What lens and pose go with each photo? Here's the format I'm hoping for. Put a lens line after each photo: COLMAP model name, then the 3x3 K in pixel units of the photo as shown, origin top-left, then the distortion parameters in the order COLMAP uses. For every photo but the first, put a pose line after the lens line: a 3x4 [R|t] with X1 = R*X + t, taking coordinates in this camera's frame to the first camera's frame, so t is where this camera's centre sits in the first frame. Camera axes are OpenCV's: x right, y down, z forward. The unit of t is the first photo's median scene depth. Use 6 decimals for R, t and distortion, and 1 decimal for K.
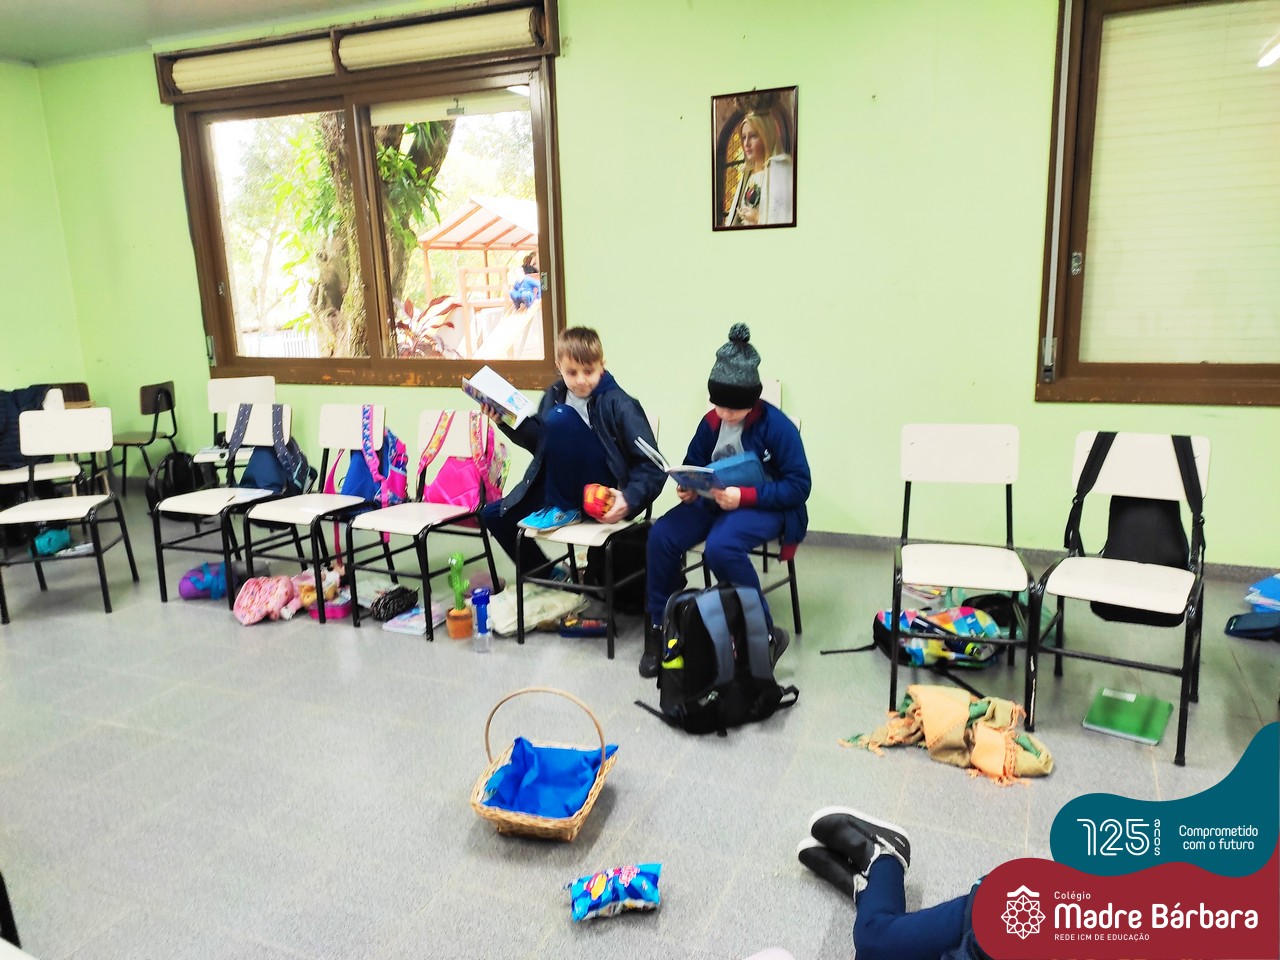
lens RADIAL K [[946.2, 0, 676.8], [0, 946.2, 482.9], [0, 0, 1]] dist [0.061916, -0.054225]
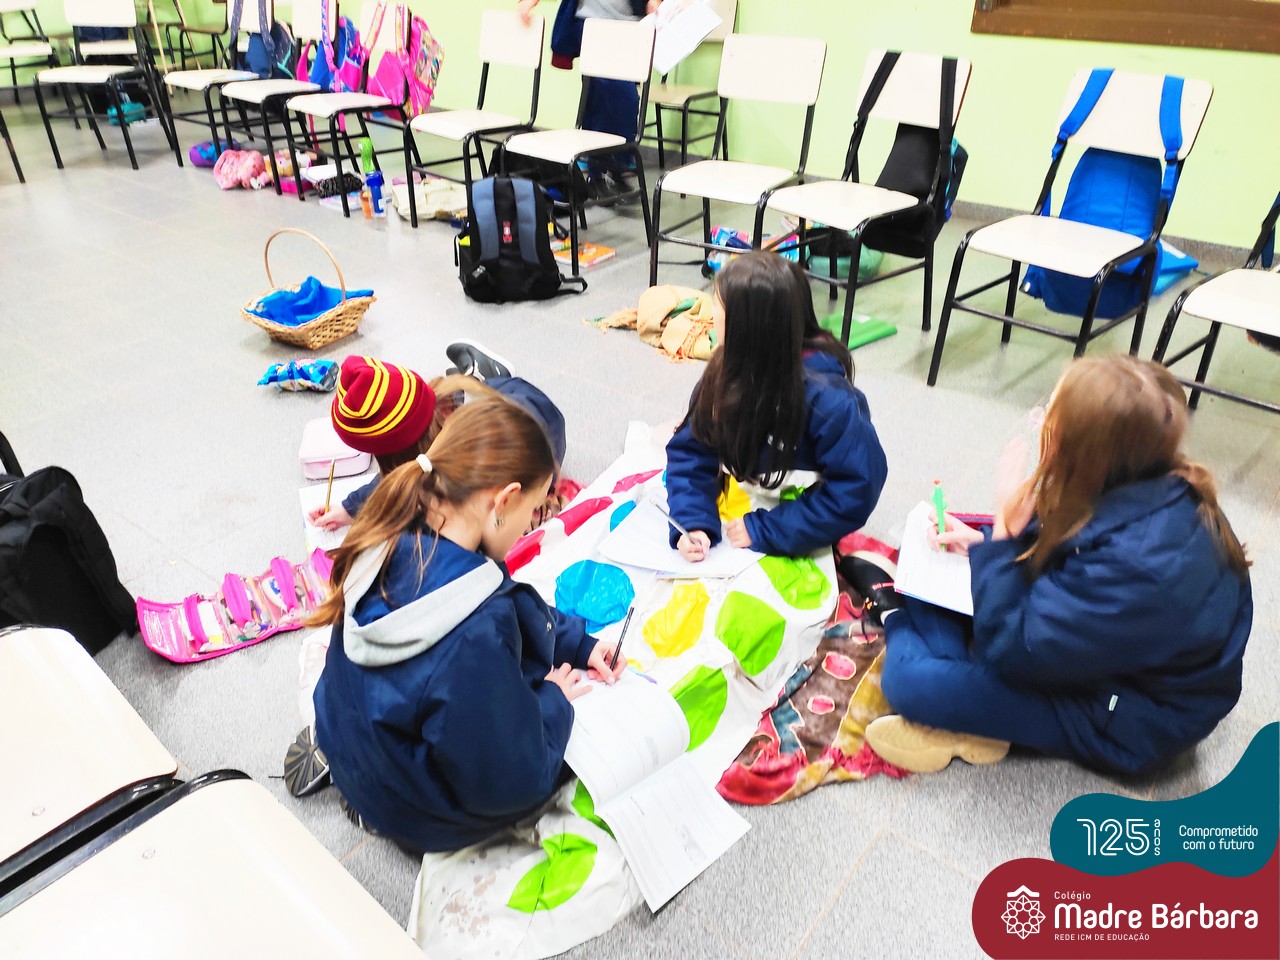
lens RADIAL K [[946.2, 0, 676.8], [0, 946.2, 482.9], [0, 0, 1]] dist [0.061916, -0.054225]
pose [[0.967017, 0.157713, -0.200013, 0.395691], [-0.081744, 0.935870, 0.342731, 0.033289], [0.241239, -0.315077, 0.917895, -0.086382]]
